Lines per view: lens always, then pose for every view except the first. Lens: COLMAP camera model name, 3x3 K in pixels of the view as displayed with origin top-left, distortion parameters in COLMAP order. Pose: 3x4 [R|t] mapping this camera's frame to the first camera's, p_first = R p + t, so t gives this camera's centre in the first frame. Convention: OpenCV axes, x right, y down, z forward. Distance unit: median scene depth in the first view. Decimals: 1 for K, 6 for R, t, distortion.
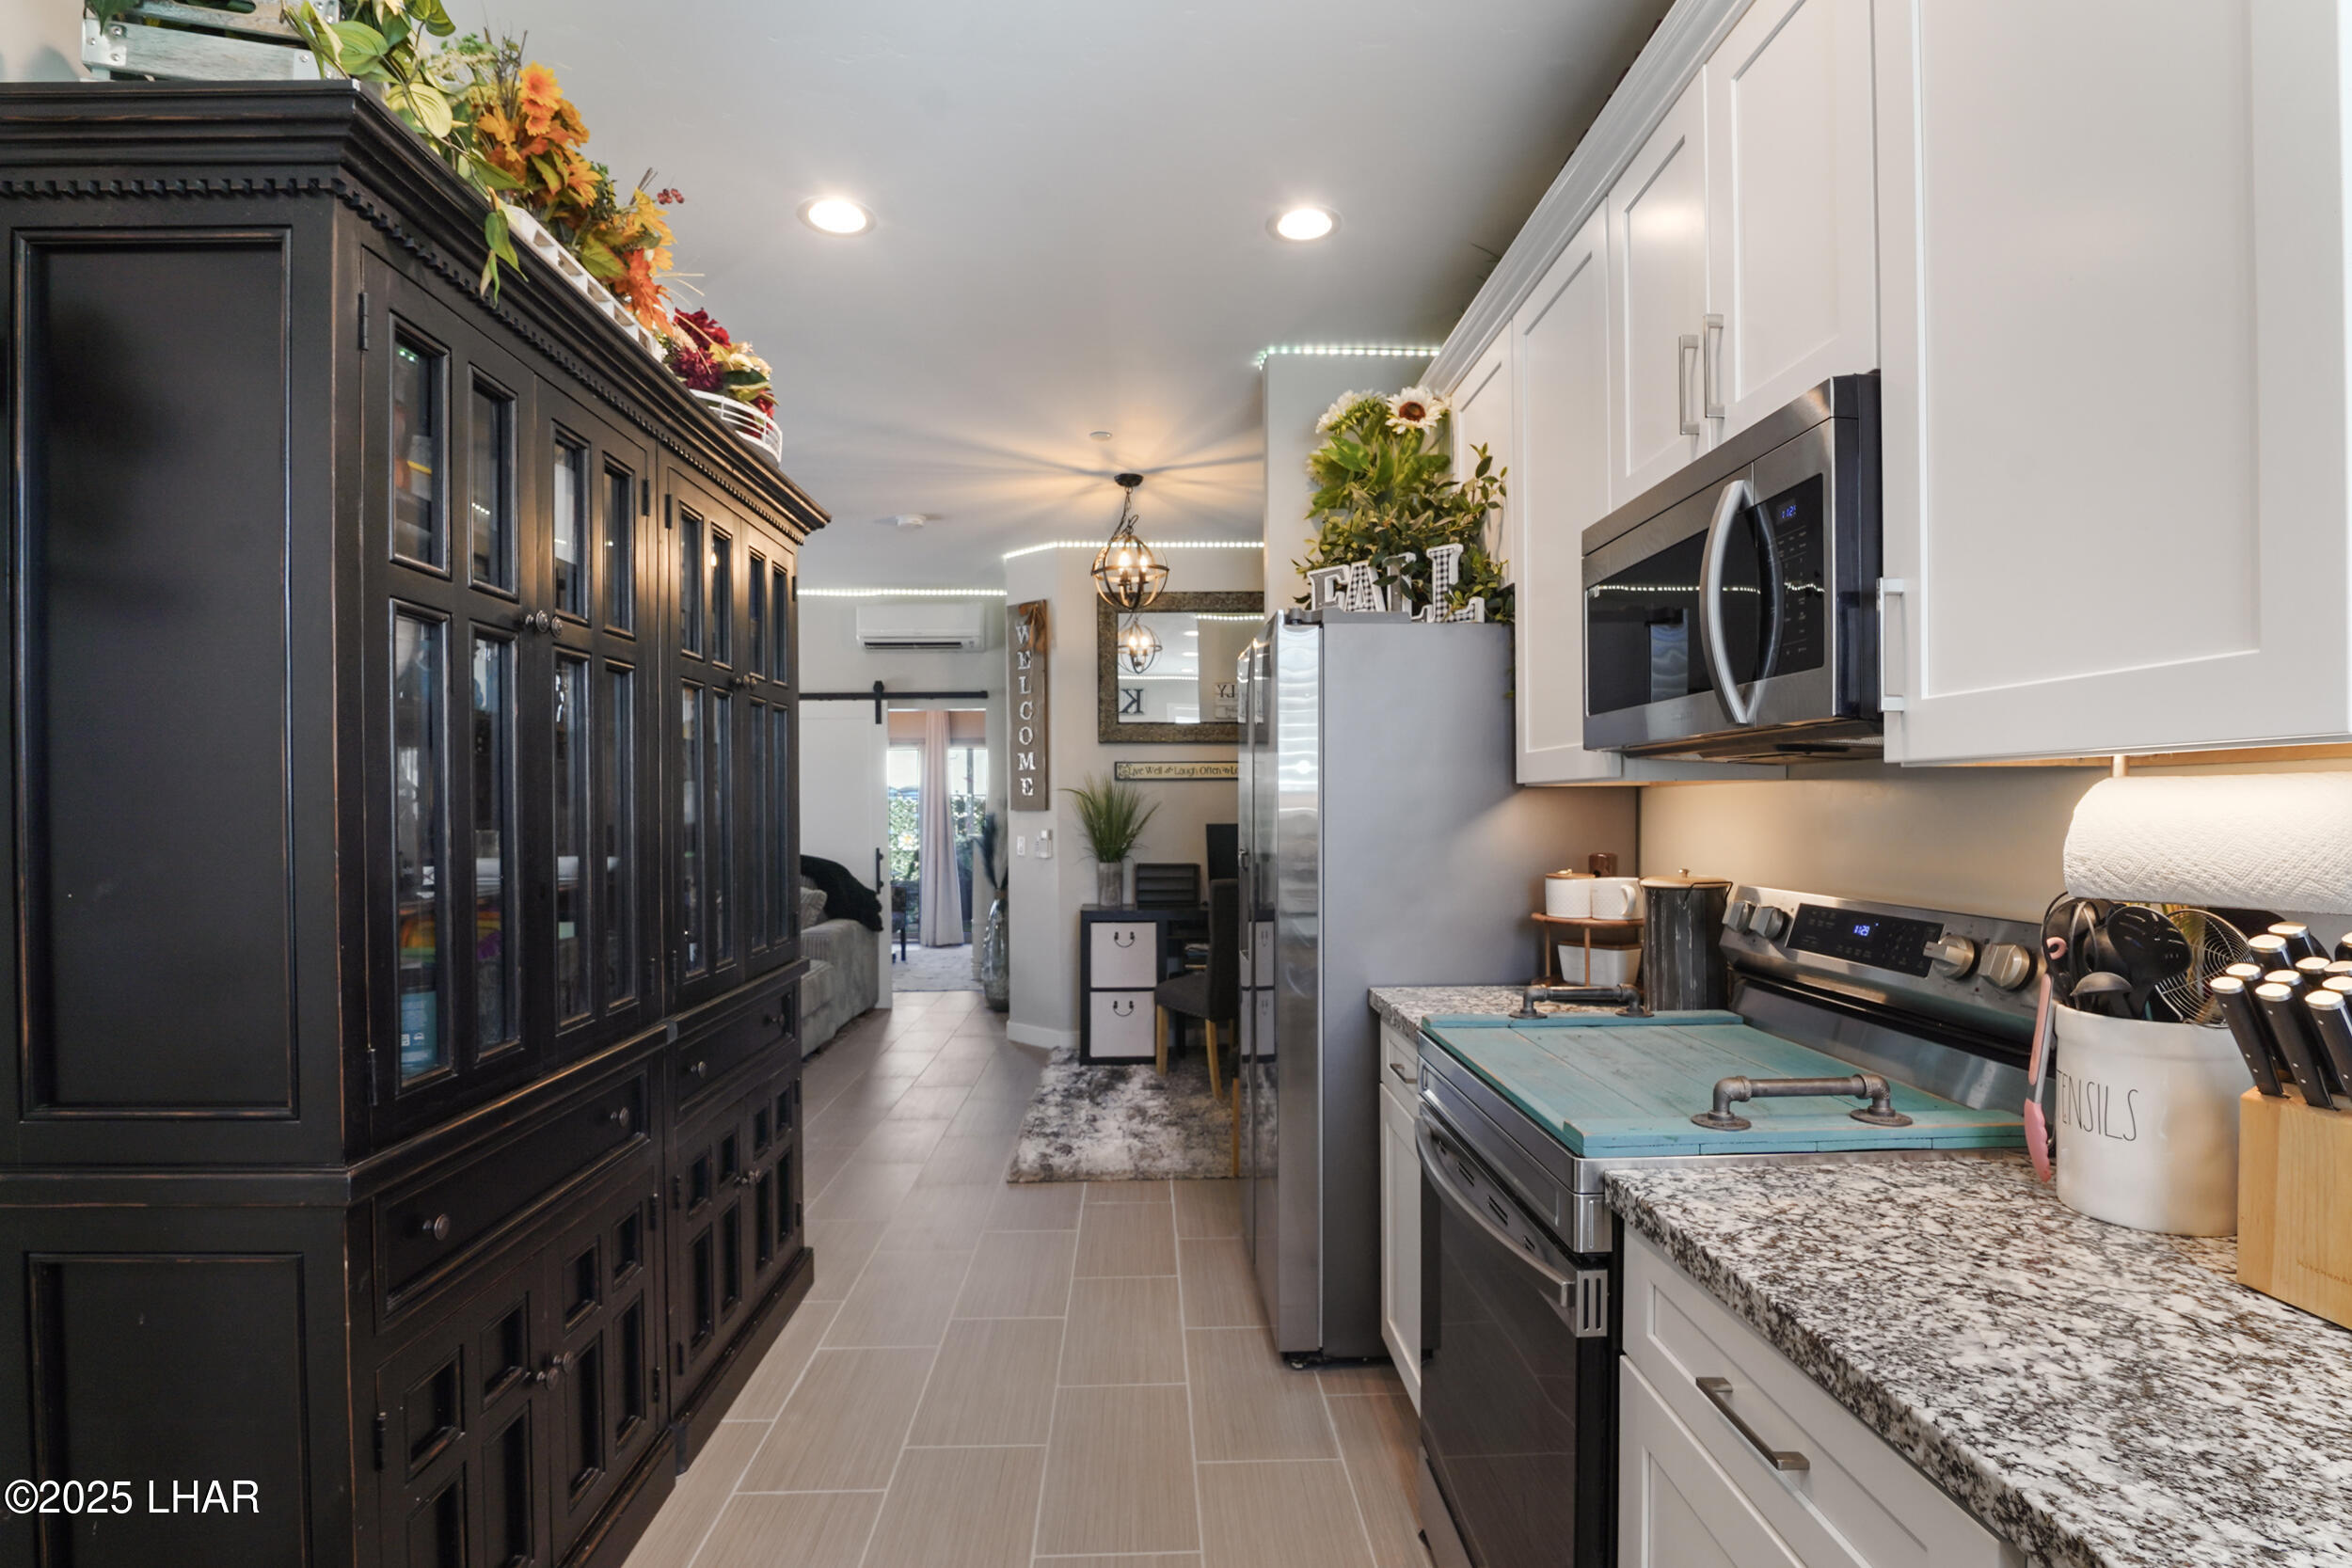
lens RADIAL K [[1160.7, 0, 1164.6], [0, 1160.7, 804.8], [0, 0, 1]] dist [-0.024386, 0.000363]
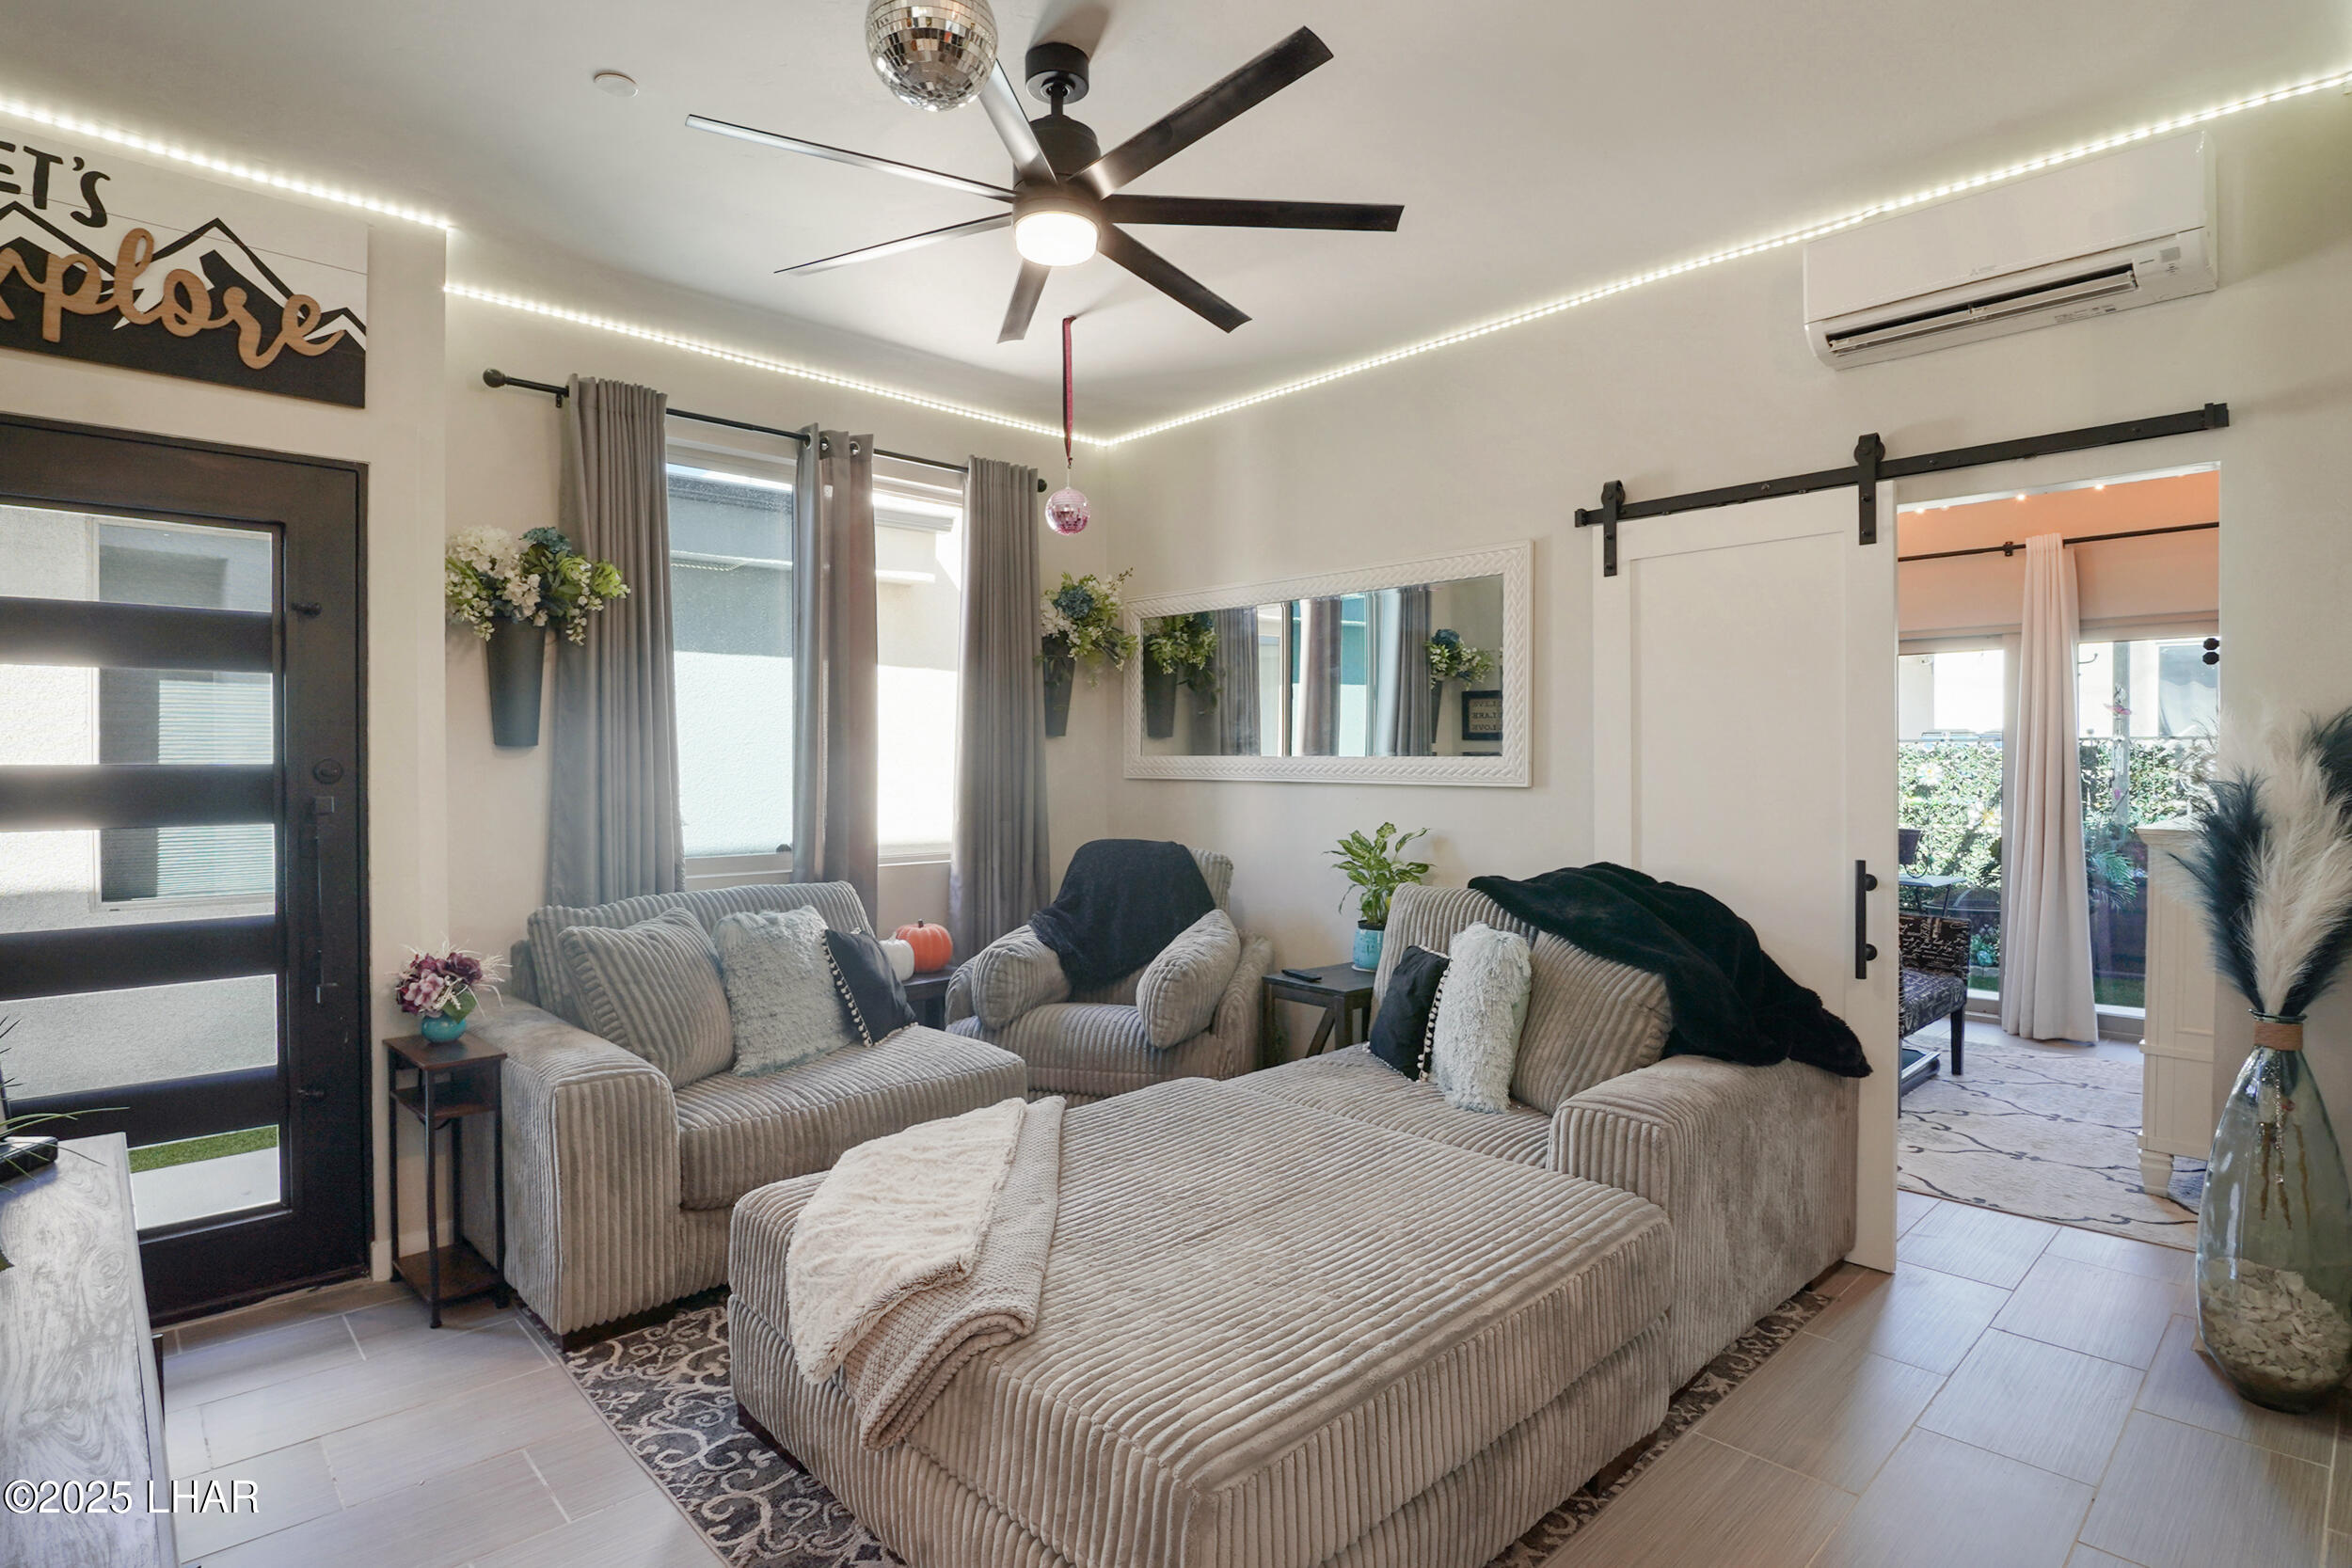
lens RADIAL K [[1188.1, 0, 1134.8], [0, 1188.1, 785.3], [0, 0, 1]] dist [-0.032670, -0.000761]
pose [[0.654533, 0.017056, -0.755841, -0.108527], [0.000875, 0.999728, 0.023317, 0.001248], [0.756033, -0.015924, 0.654340, 0.550304]]
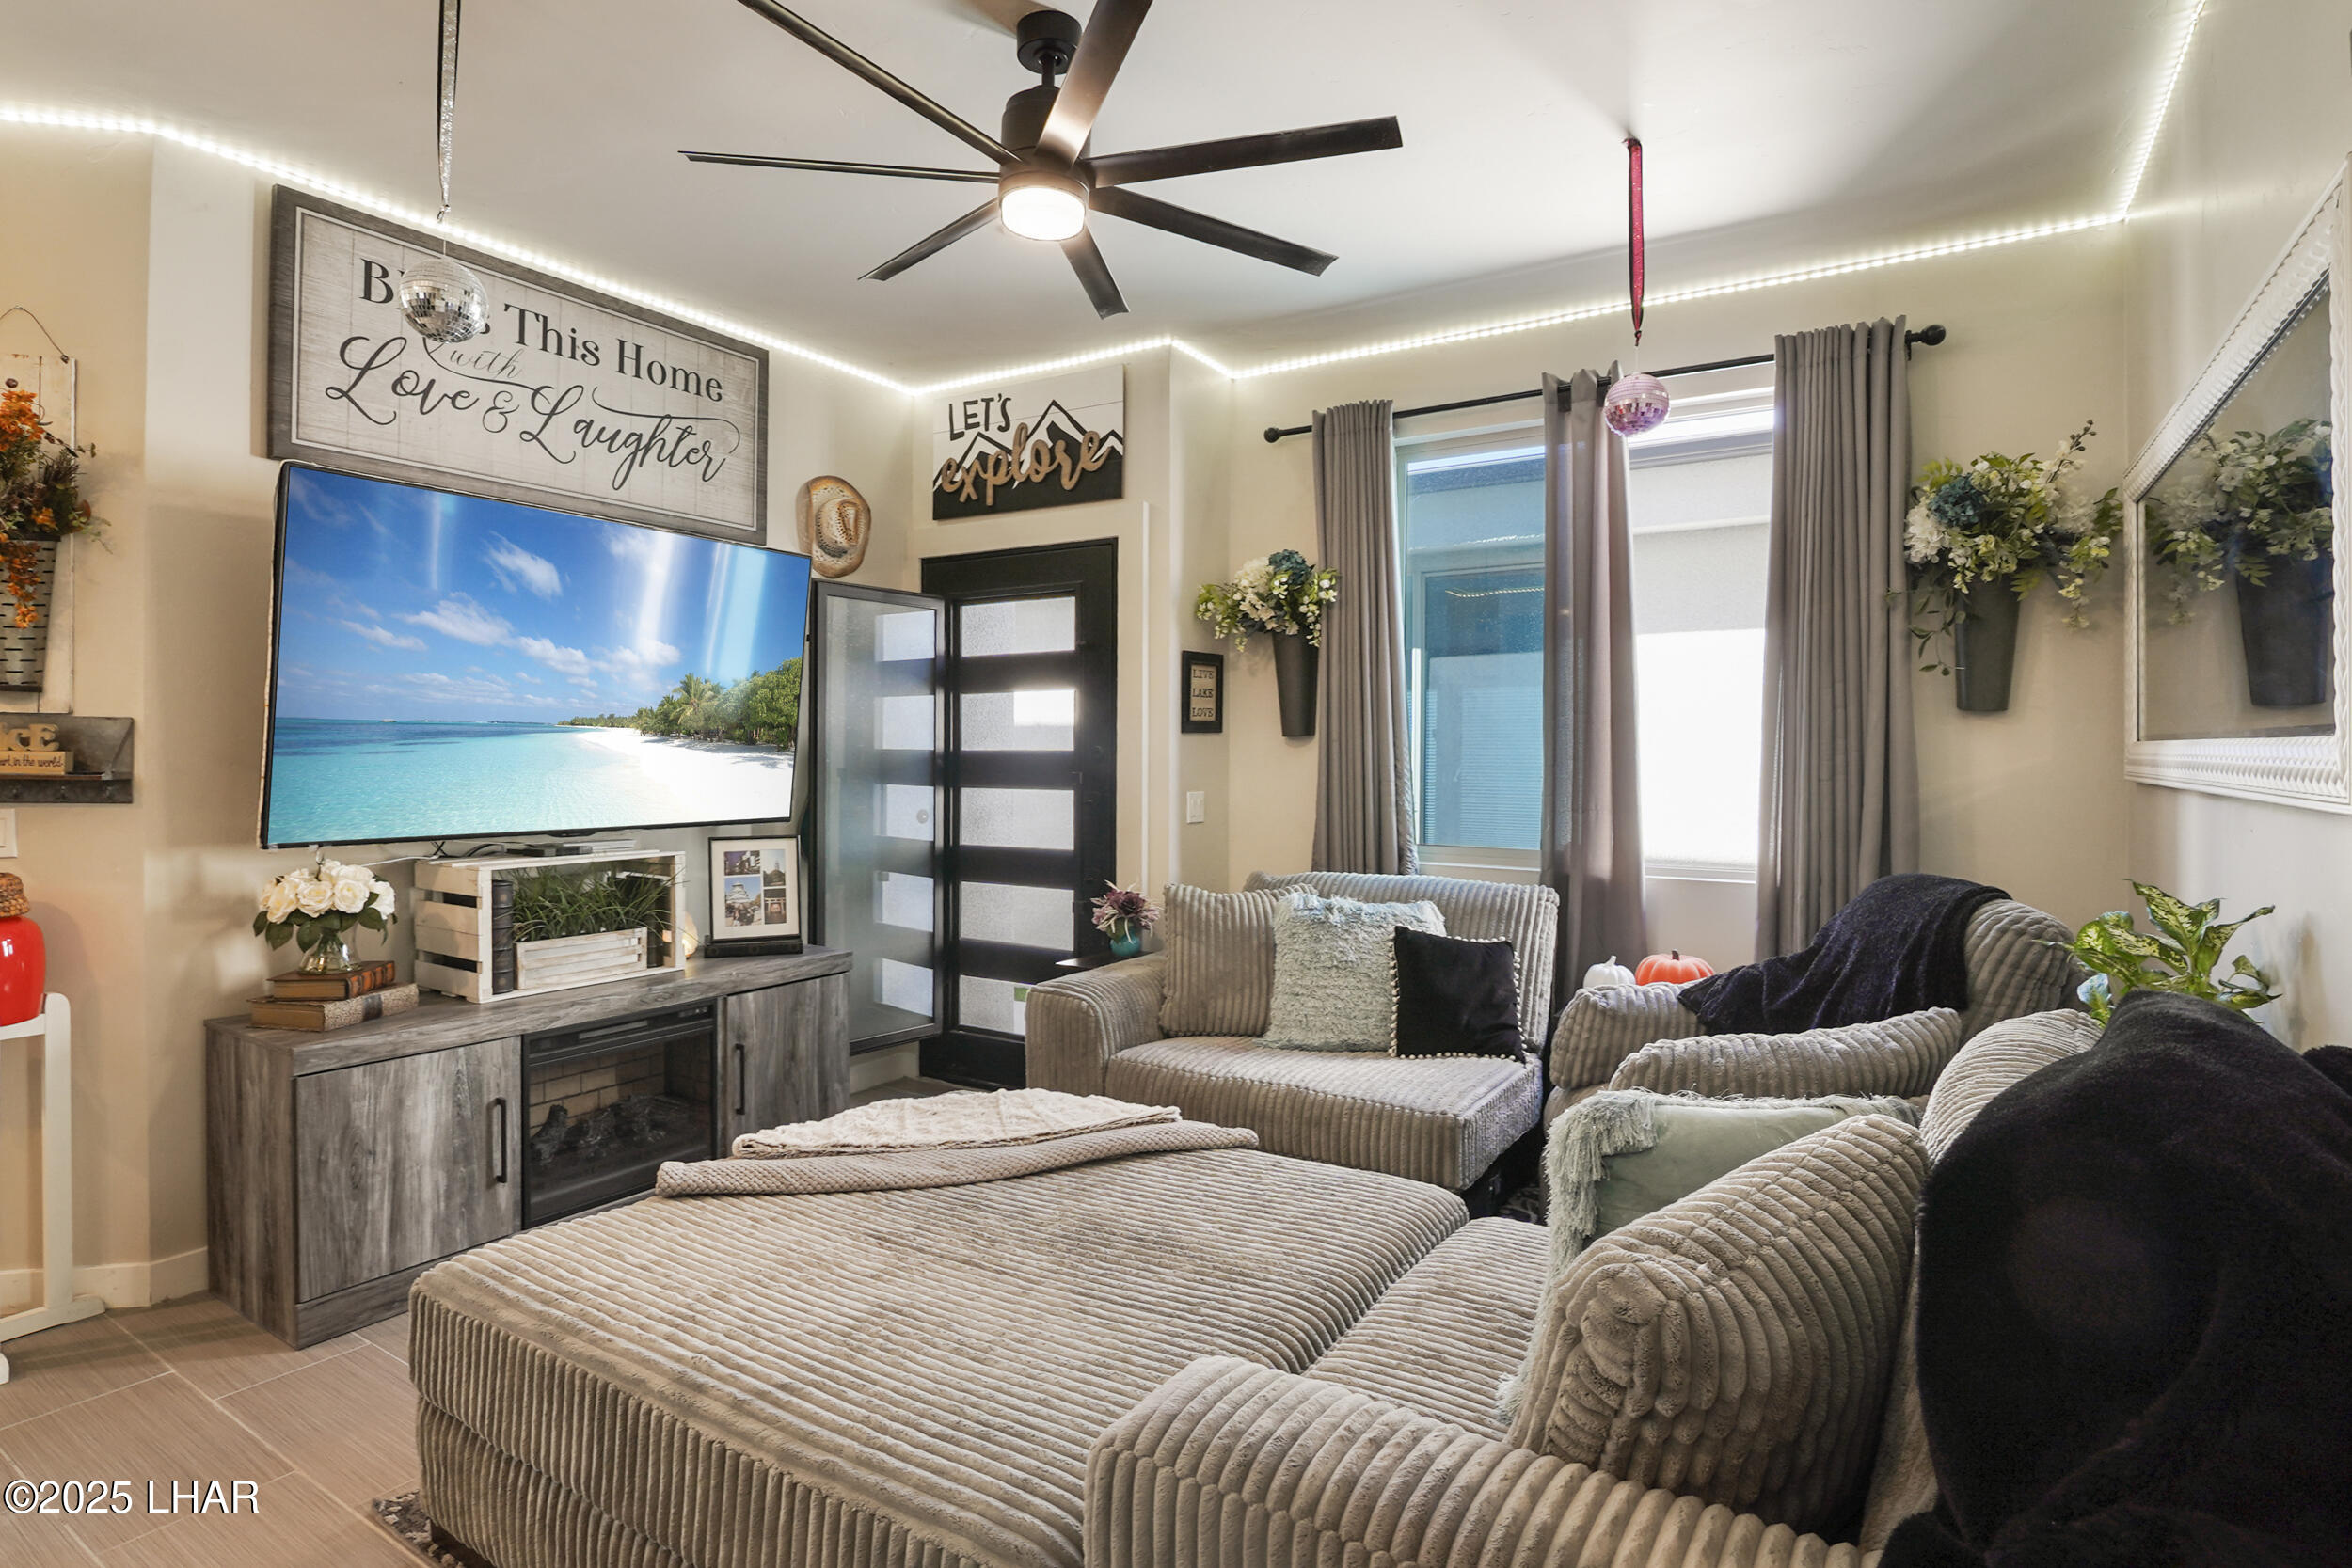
lens RADIAL K [[1188.1, 0, 1134.8], [0, 1188.1, 785.3], [0, 0, 1]] dist [-0.032670, -0.000761]
pose [[-0.578294, 0.032780, -0.815170, -0.154996], [0.003359, 0.999280, 0.037801, -0.012426], [0.815822, 0.019122, -0.577987, 2.219788]]
